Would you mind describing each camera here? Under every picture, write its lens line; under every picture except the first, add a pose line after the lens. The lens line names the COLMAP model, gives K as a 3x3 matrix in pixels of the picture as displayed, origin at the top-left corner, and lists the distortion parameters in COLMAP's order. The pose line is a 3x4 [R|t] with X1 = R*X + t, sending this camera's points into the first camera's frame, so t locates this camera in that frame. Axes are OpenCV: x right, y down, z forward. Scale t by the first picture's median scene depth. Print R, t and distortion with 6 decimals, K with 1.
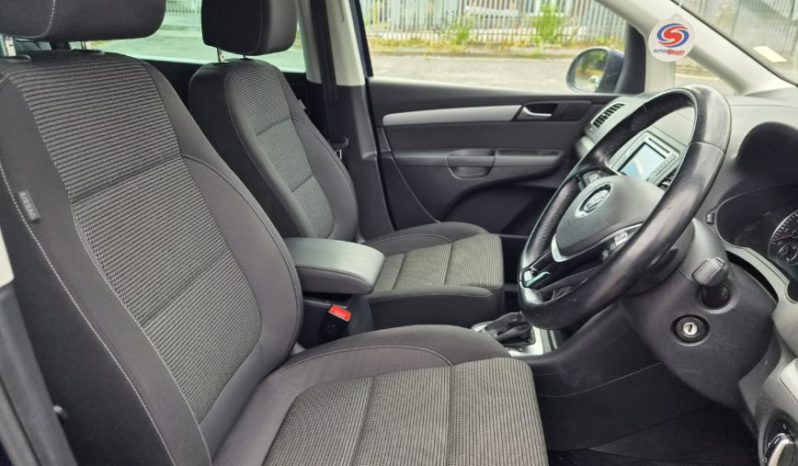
lens RADIAL K [[553.1, 0, 406.5], [0, 553.1, 232.9], [0, 0, 1]] dist [0.067025, -0.046583]
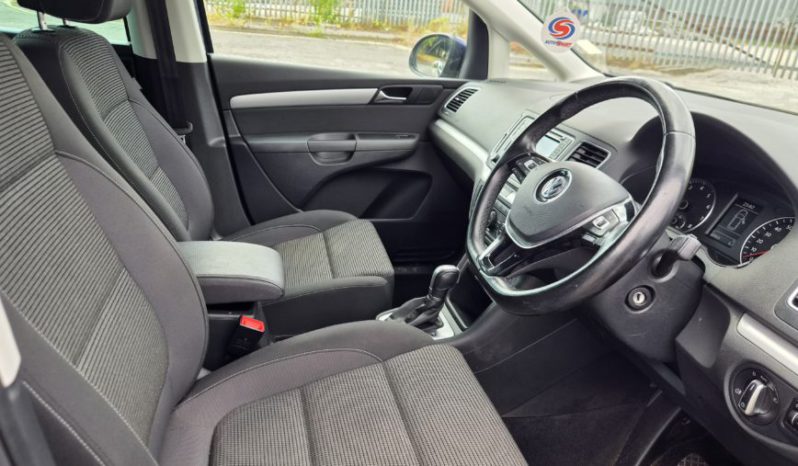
lens RADIAL K [[553.1, 0, 406.5], [0, 553.1, 232.9], [0, 0, 1]] dist [0.067025, -0.046583]
pose [[0.932152, -0.081050, 0.352878, -0.124571], [0.068505, 0.996499, 0.047918, -0.017376], [-0.355527, -0.020493, 0.934441, 0.052269]]
